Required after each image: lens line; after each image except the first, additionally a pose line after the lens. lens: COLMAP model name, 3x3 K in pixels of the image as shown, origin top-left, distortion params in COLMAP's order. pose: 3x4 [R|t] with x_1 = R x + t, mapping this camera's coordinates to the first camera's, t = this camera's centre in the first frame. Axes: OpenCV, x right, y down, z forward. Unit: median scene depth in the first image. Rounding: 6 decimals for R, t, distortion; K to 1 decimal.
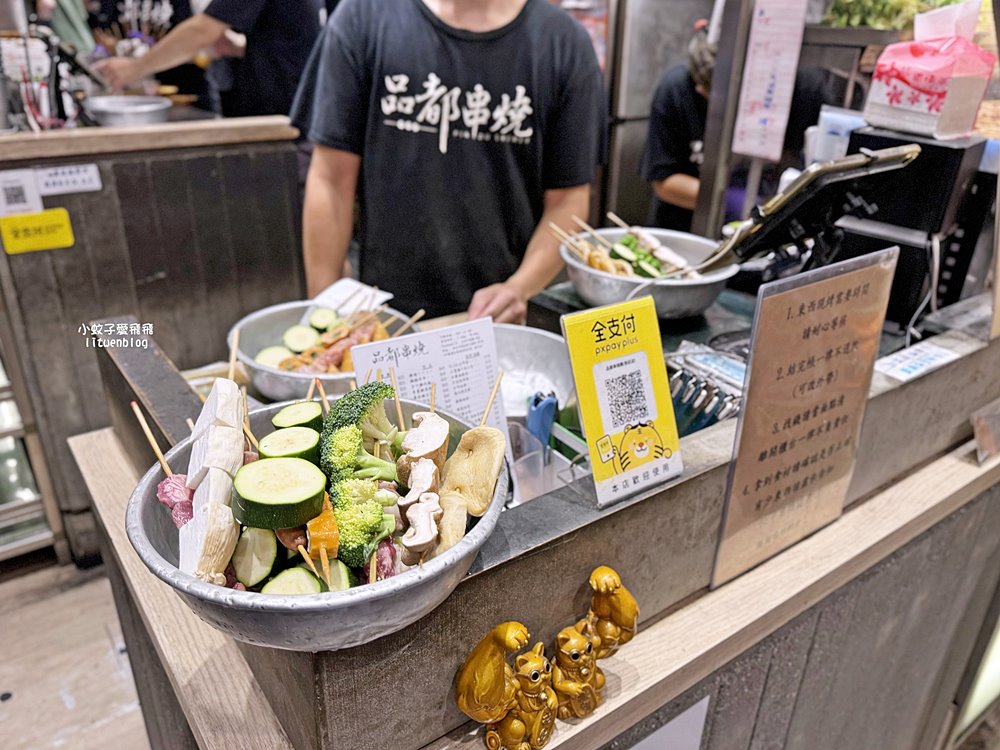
lens RADIAL K [[692.2, 0, 504.1], [0, 692.2, 376.9], [0, 0, 1]] dist [0.052645, -0.008420]
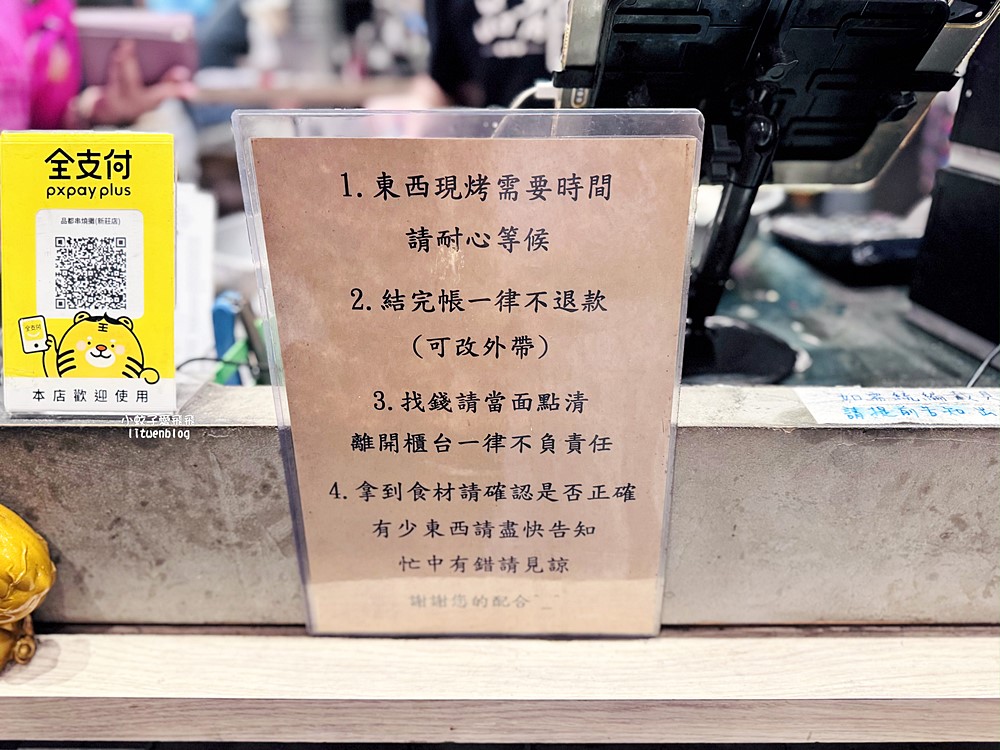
lens RADIAL K [[692.2, 0, 498.6], [0, 692.2, 379.7], [0, 0, 1]] dist [0.052645, -0.008420]
pose [[0.819000, 0.223216, -0.528595, 0.870151], [-0.234315, 0.971024, 0.047000, 0.006376], [0.523770, 0.085364, 0.847572, 0.627619]]
